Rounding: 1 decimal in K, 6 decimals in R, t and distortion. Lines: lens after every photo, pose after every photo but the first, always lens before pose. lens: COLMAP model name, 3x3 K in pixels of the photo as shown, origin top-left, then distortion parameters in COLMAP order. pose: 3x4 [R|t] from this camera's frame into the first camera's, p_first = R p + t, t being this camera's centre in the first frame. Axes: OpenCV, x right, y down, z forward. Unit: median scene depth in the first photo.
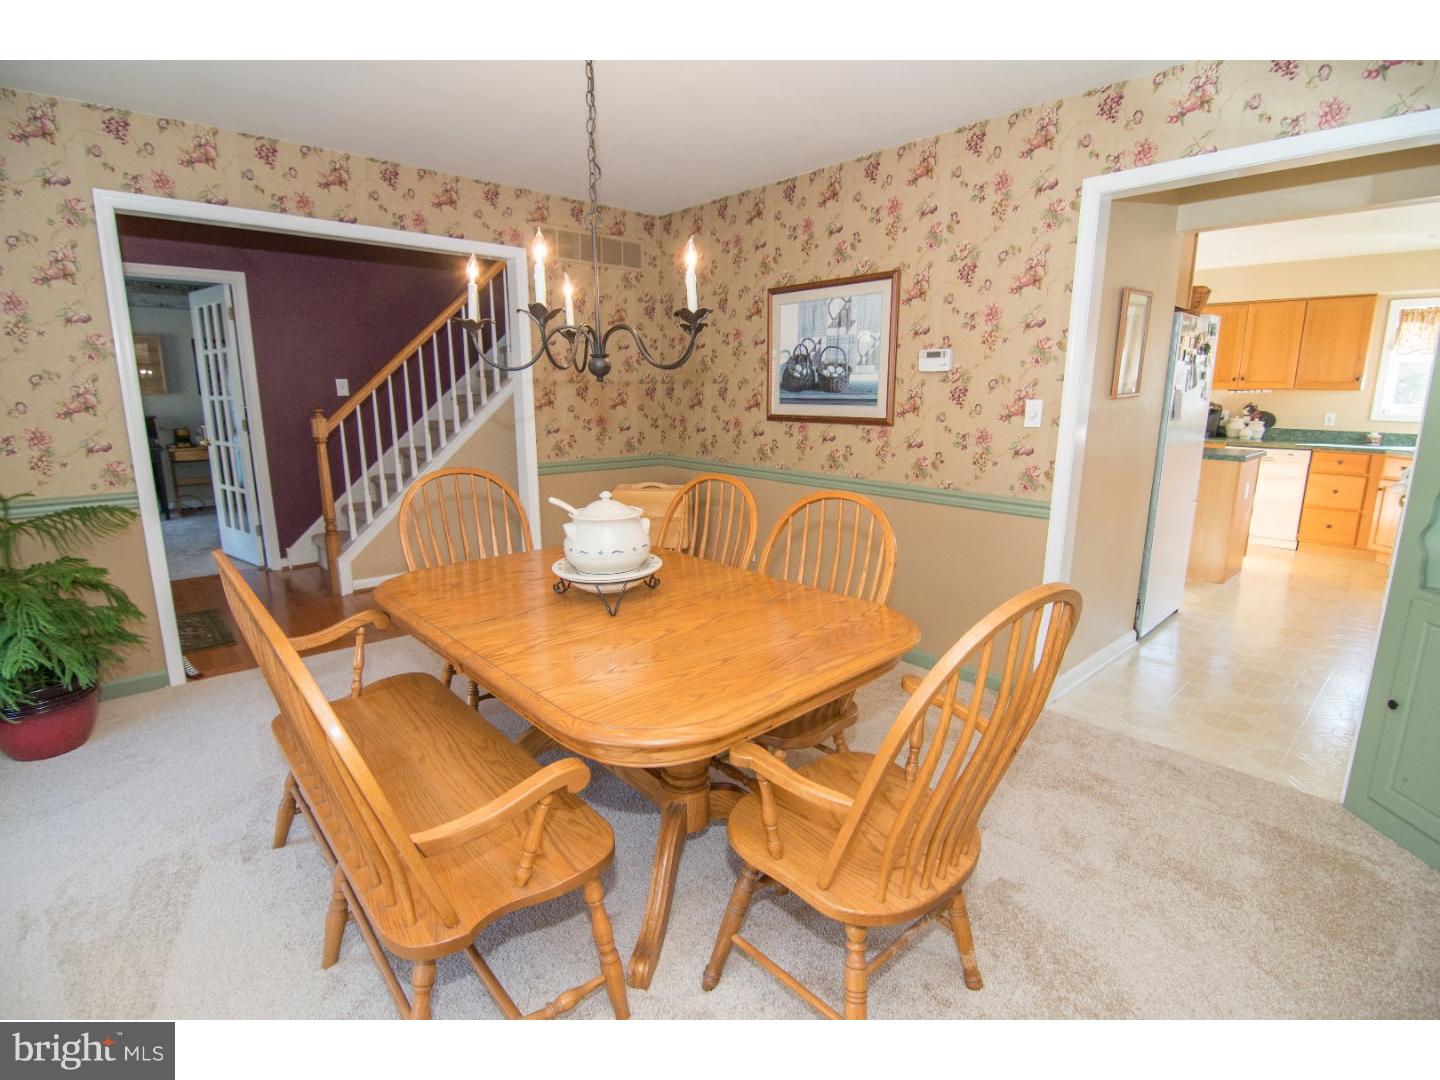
lens RADIAL K [[684.4, 0, 705.2], [0, 684.4, 535.3], [0, 0, 1]] dist [-0.013125, -0.006990]
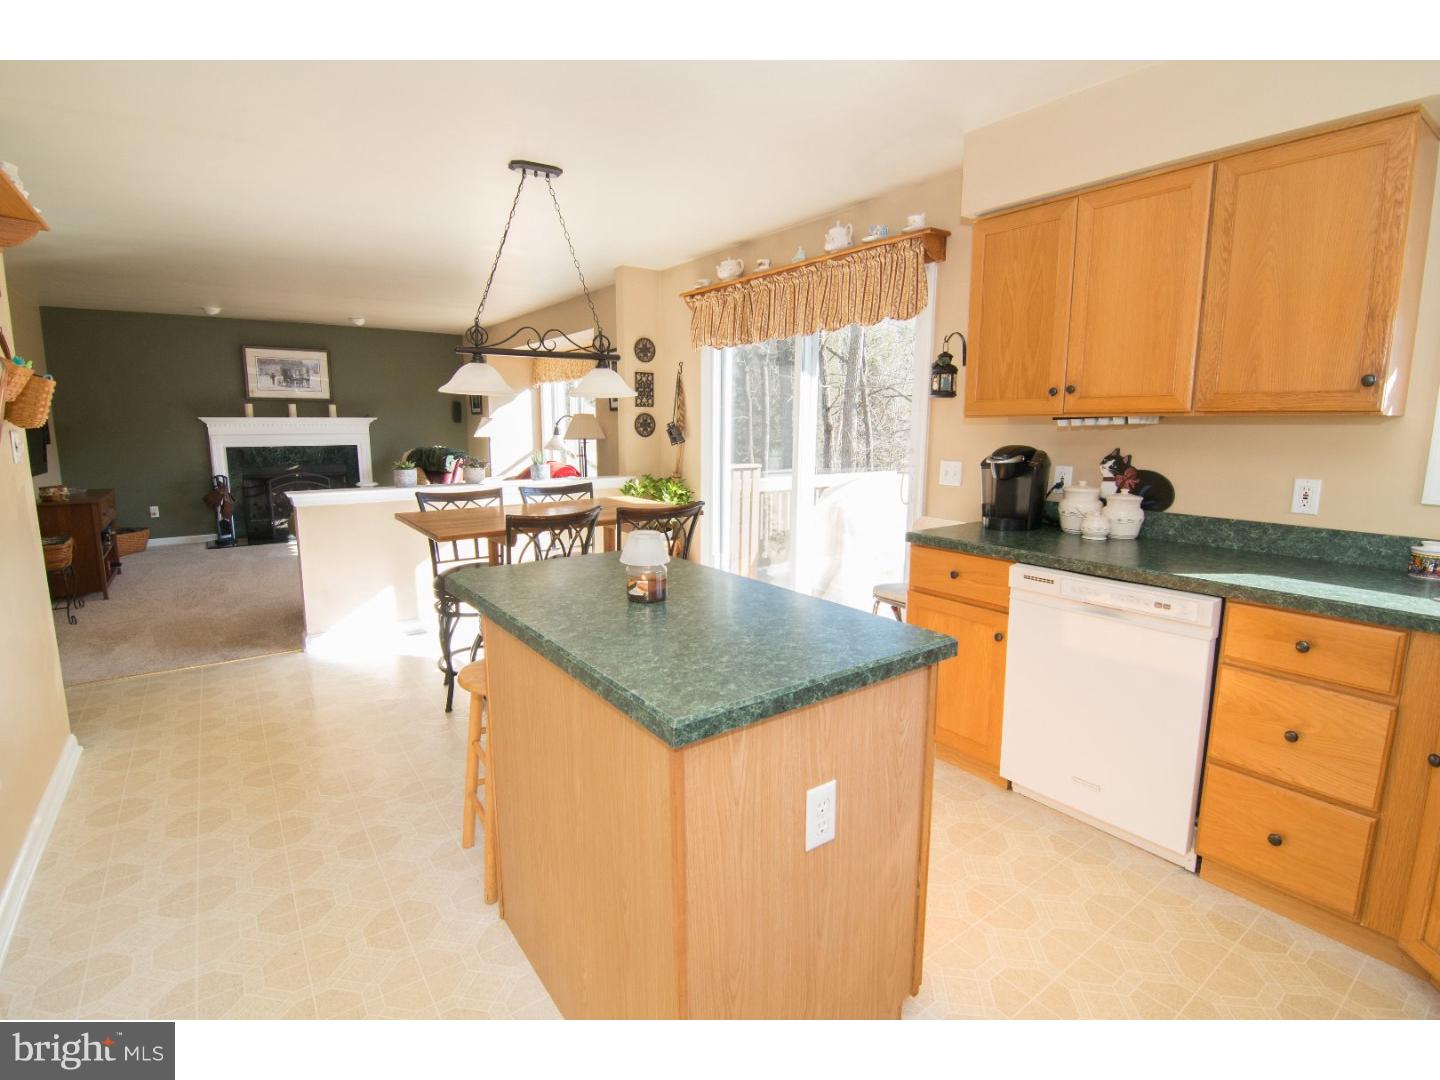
lens RADIAL K [[684.4, 0, 720.6], [0, 684.4, 532.9], [0, 0, 1]] dist [-0.013125, -0.006990]
pose [[0.996110, 0.023831, -0.084835, 0.652955], [-0.028396, 0.998190, -0.053013, -0.126236], [0.083418, 0.055215, 0.994984, 0.621048]]
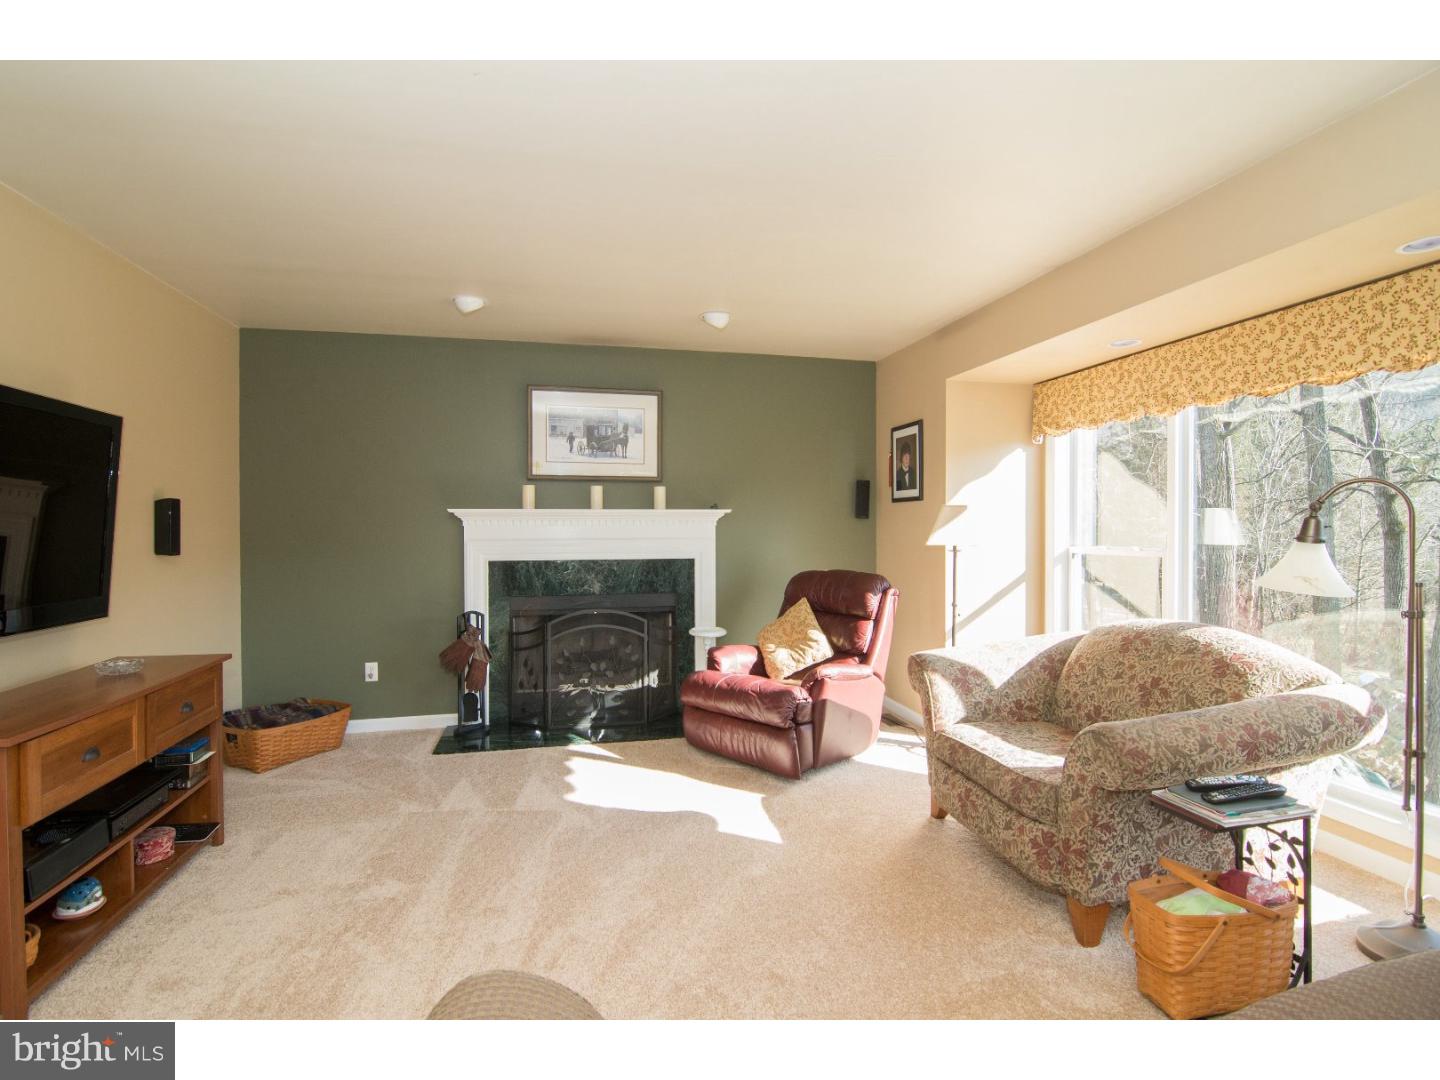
lens RADIAL K [[684.4, 0, 722.2], [0, 684.4, 526.6], [0, 0, 1]] dist [-0.013125, -0.006990]
pose [[0.874824, 0.003992, -0.484424, 0.190941], [-0.105160, 0.977687, -0.181851, -0.256716], [0.472889, 0.210029, 0.855724, 1.282045]]
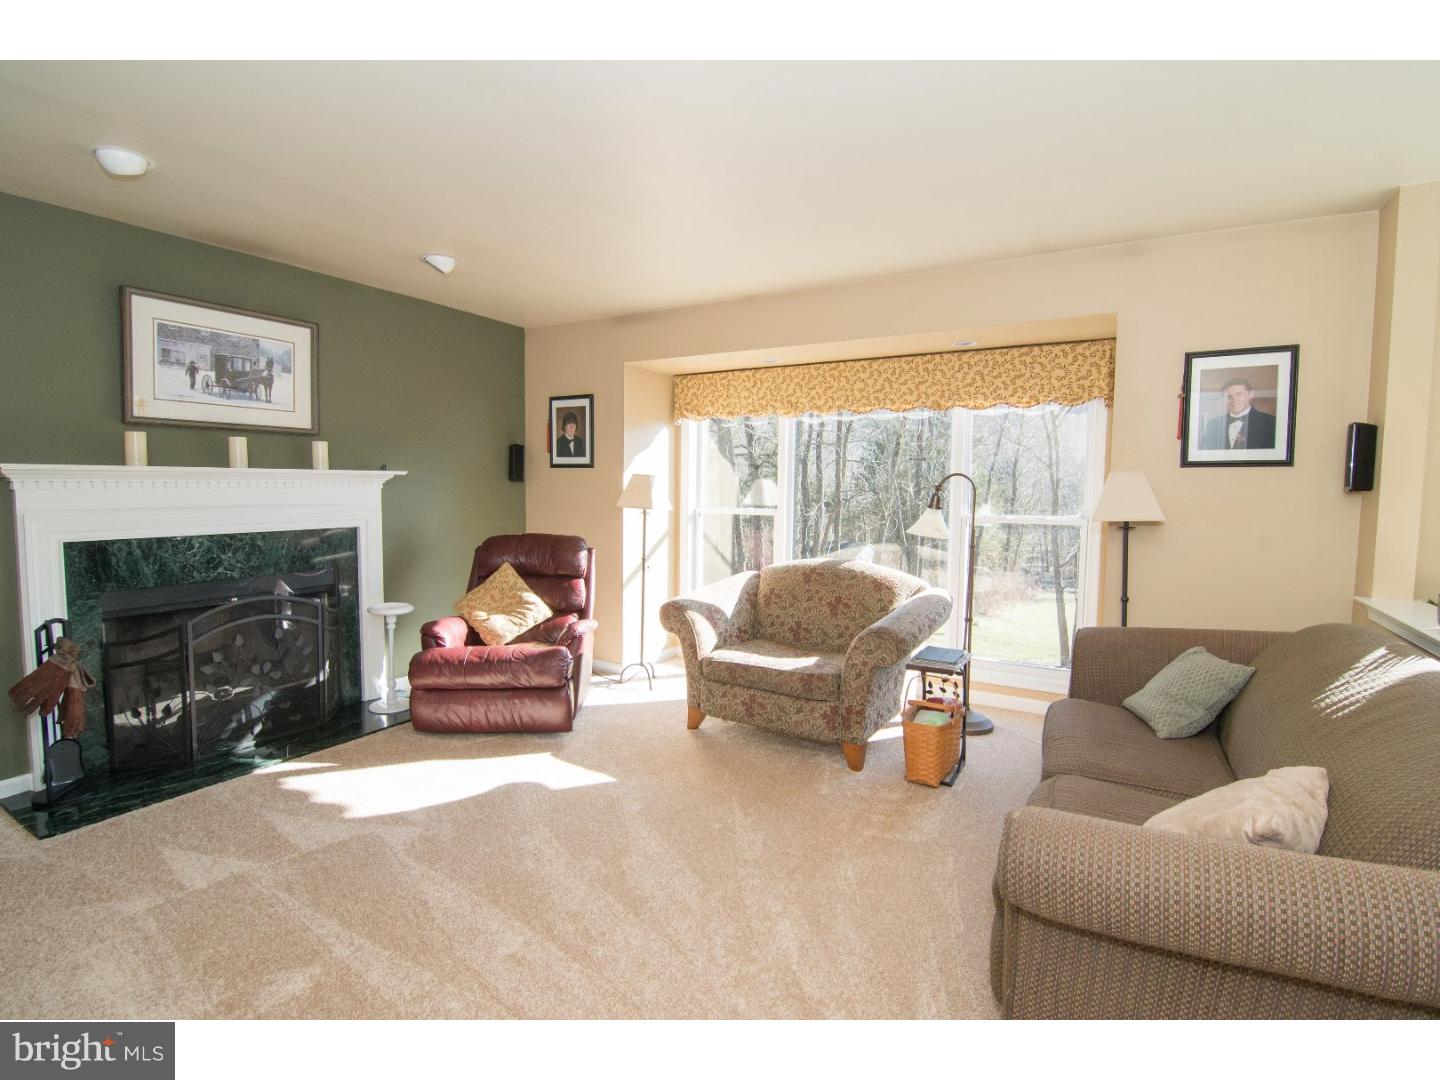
lens RADIAL K [[684.4, 0, 705.8], [0, 684.4, 529.3], [0, 0, 1]] dist [-0.013125, -0.006990]
pose [[0.954402, -0.001650, 0.298520, -0.085378], [0.044306, 0.989692, -0.136183, -0.250896], [-0.295218, 0.143200, 0.944638, 1.207753]]
